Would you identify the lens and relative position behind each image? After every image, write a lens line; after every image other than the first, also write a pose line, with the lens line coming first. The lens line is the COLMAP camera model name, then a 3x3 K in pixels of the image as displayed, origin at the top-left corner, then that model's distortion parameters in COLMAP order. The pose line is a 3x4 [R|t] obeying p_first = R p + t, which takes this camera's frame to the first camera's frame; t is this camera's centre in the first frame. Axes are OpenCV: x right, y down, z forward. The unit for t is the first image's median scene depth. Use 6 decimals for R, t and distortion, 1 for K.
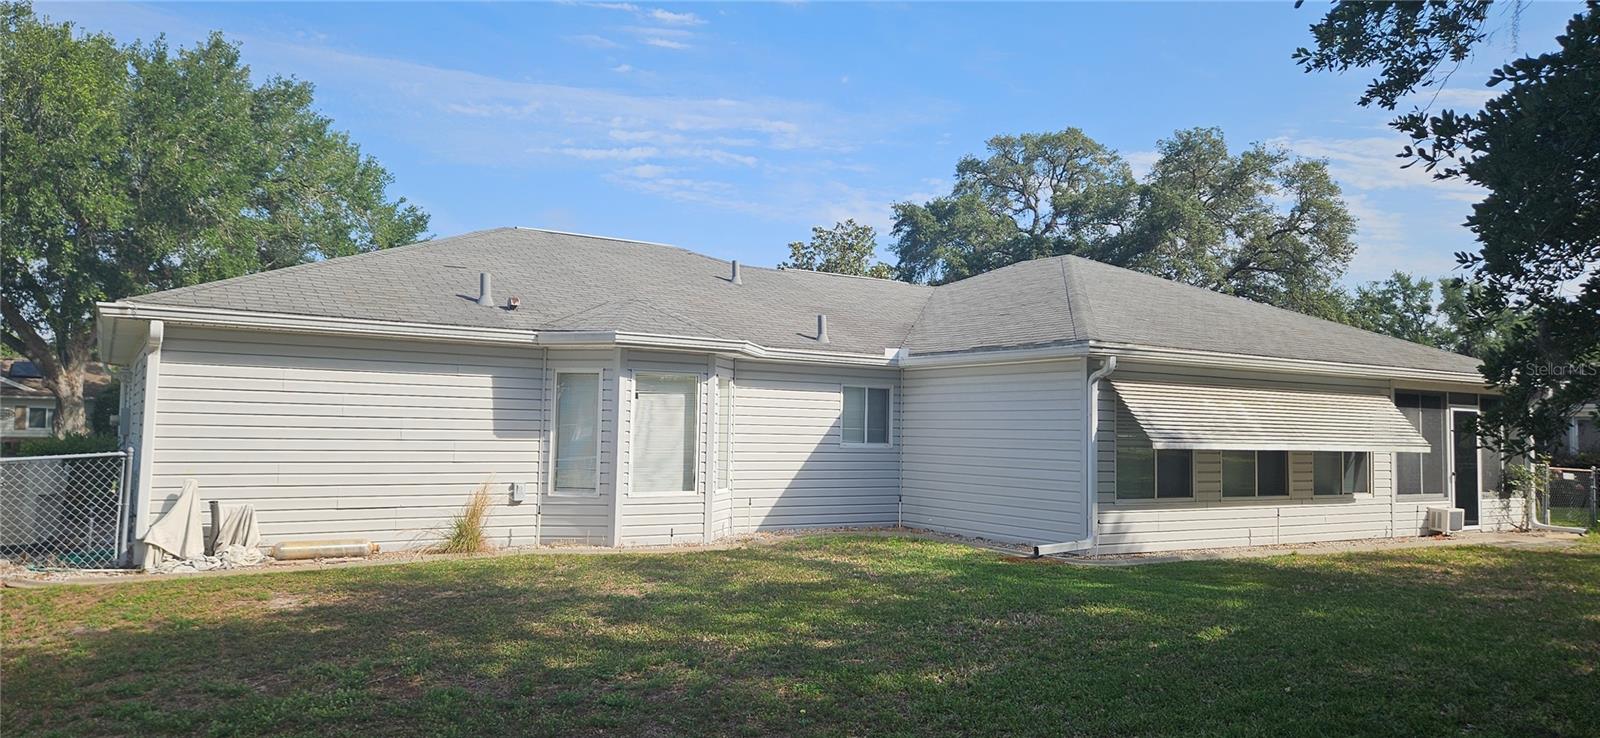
lens RADIAL K [[1074.6, 0, 799.8], [0, 1074.6, 361.9], [0, 0, 1]] dist [0.047207, -0.025068]
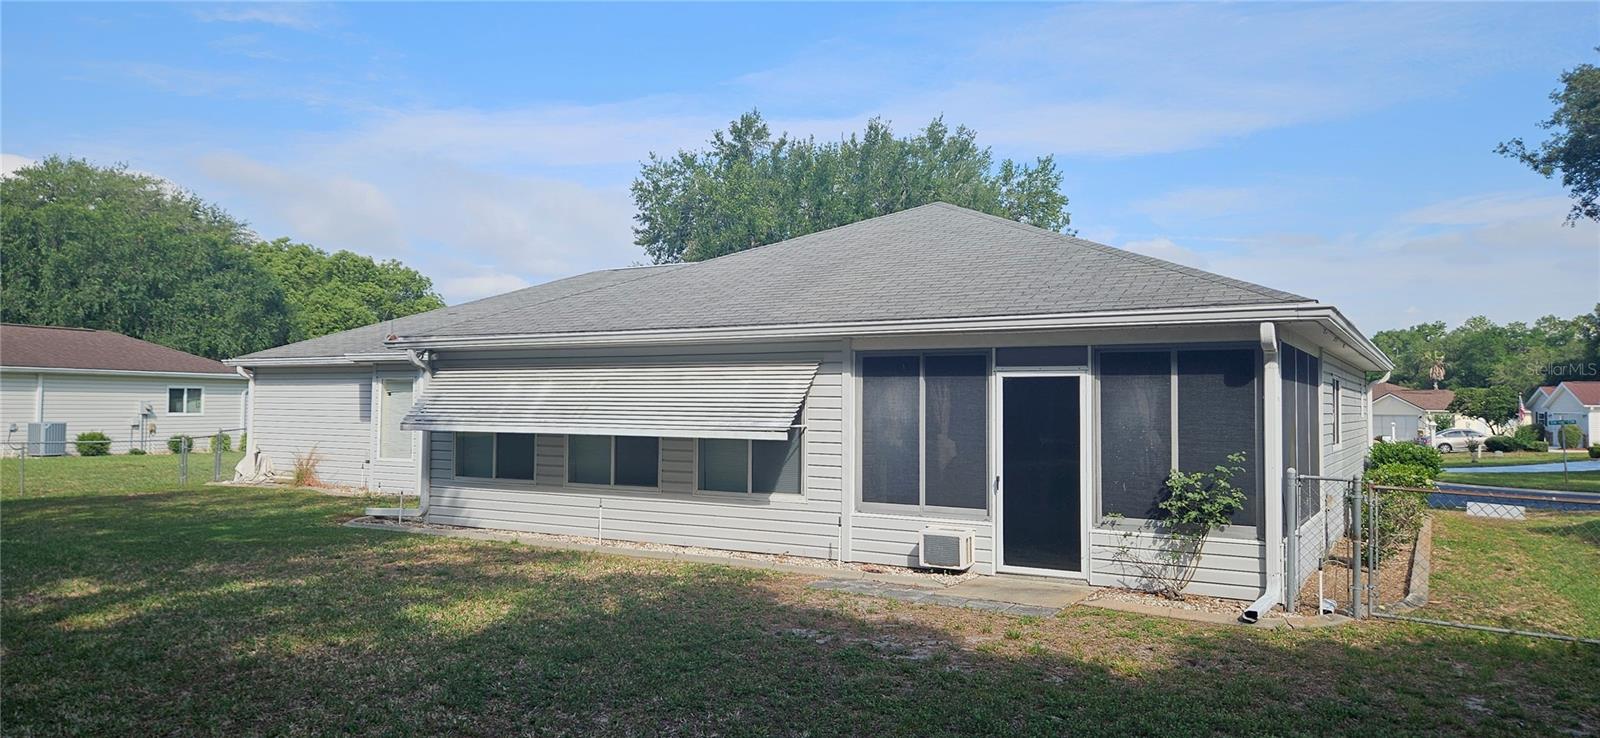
lens RADIAL K [[1074.6, 0, 796.5], [0, 1074.6, 369.8], [0, 0, 1]] dist [0.047207, -0.025068]
pose [[0.451678, -0.043932, -0.891099, 1.355359], [0.056568, 0.998187, -0.020538, 0.057050], [0.890386, -0.041131, 0.453345, 0.764039]]
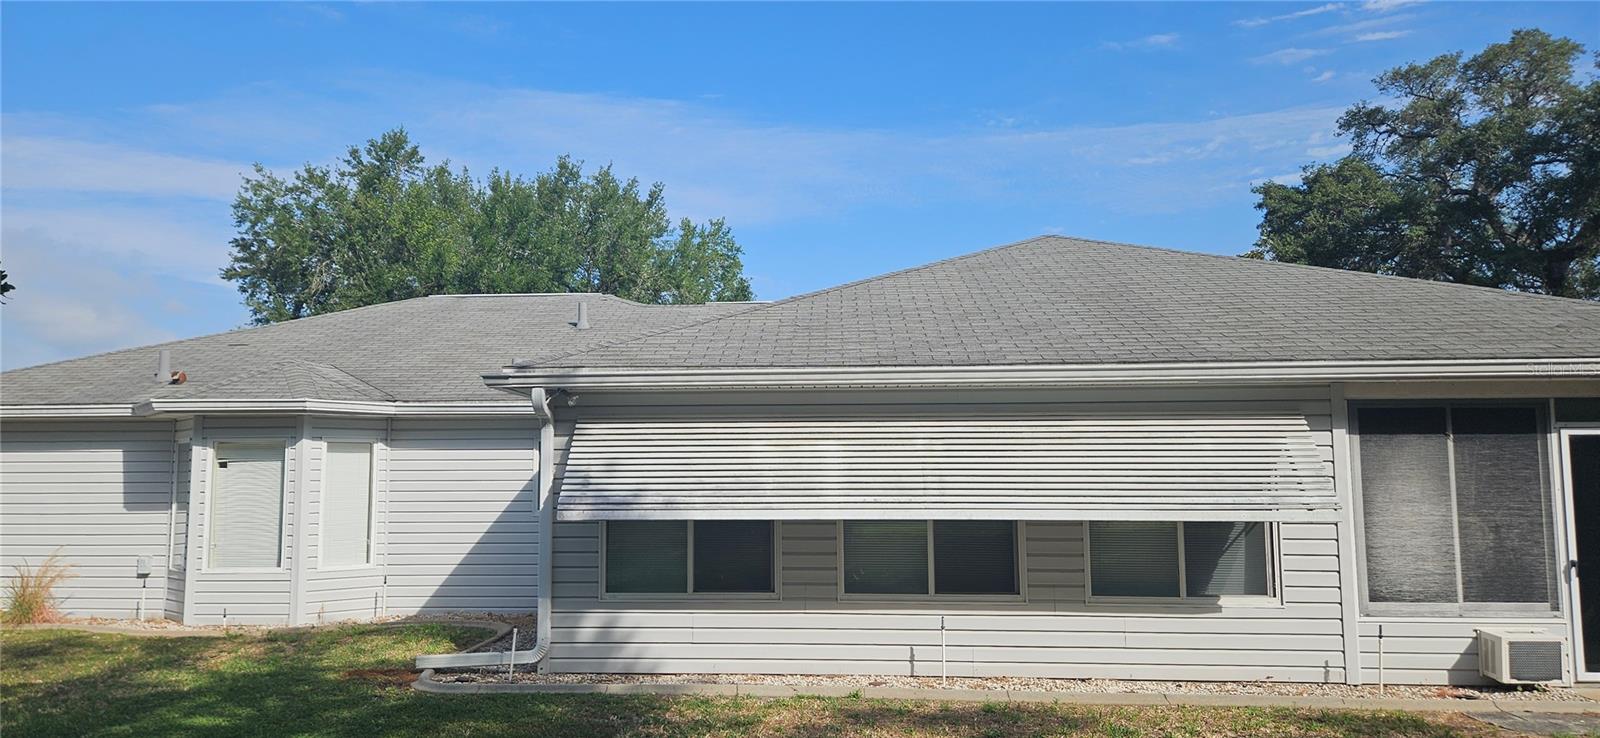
lens RADIAL K [[1074.6, 0, 767.4], [0, 1074.6, 408.3], [0, 0, 1]] dist [0.047207, -0.025068]
pose [[0.805640, -0.060296, -0.589330, 0.741382], [0.055444, 0.998115, -0.026325, 0.031061], [0.589806, -0.011466, 0.807464, 0.474882]]
